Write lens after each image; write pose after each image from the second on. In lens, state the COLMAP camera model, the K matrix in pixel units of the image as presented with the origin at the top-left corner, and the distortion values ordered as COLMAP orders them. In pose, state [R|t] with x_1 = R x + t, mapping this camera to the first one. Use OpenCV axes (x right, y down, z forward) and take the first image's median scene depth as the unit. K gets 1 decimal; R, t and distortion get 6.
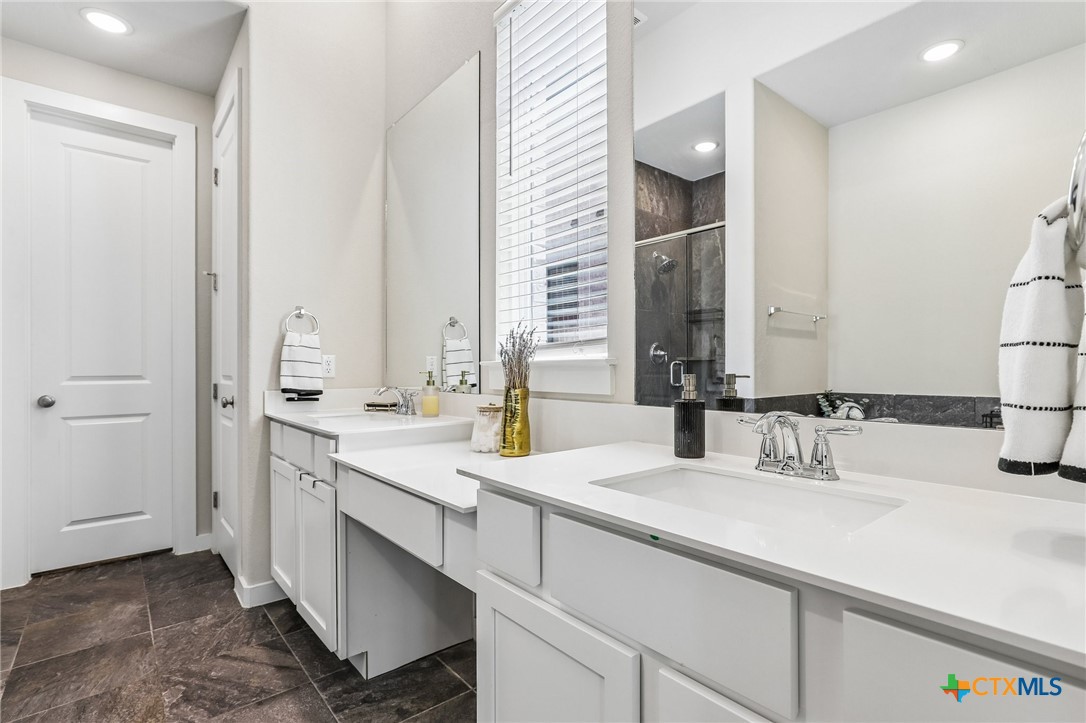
lens RADIAL K [[517.7, 0, 545.5], [0, 517.7, 366.2], [0, 0, 1]] dist [-0.010839, 0.007665]
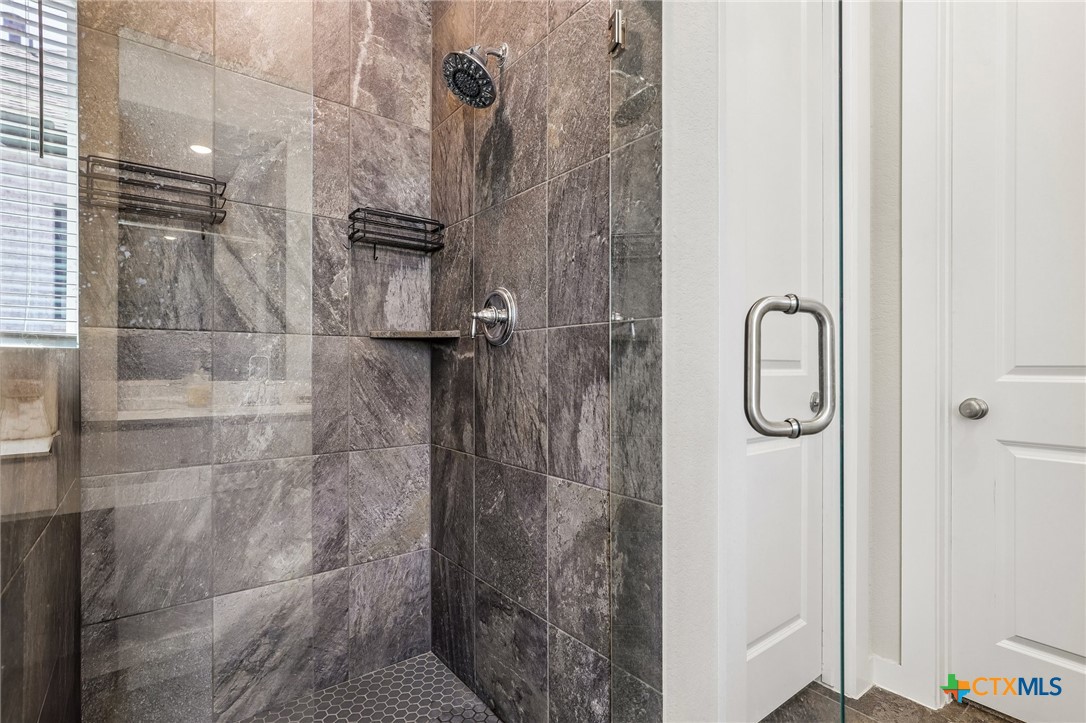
lens RADIAL K [[517.7, 0, 549.3], [0, 517.7, 365.7], [0, 0, 1]] dist [-0.010839, 0.007665]
pose [[-0.038126, -0.000845, -0.999273, -0.422226], [0.000522, 0.999999, -0.000866, 0.022803], [0.999273, -0.000554, -0.038125, 0.618806]]
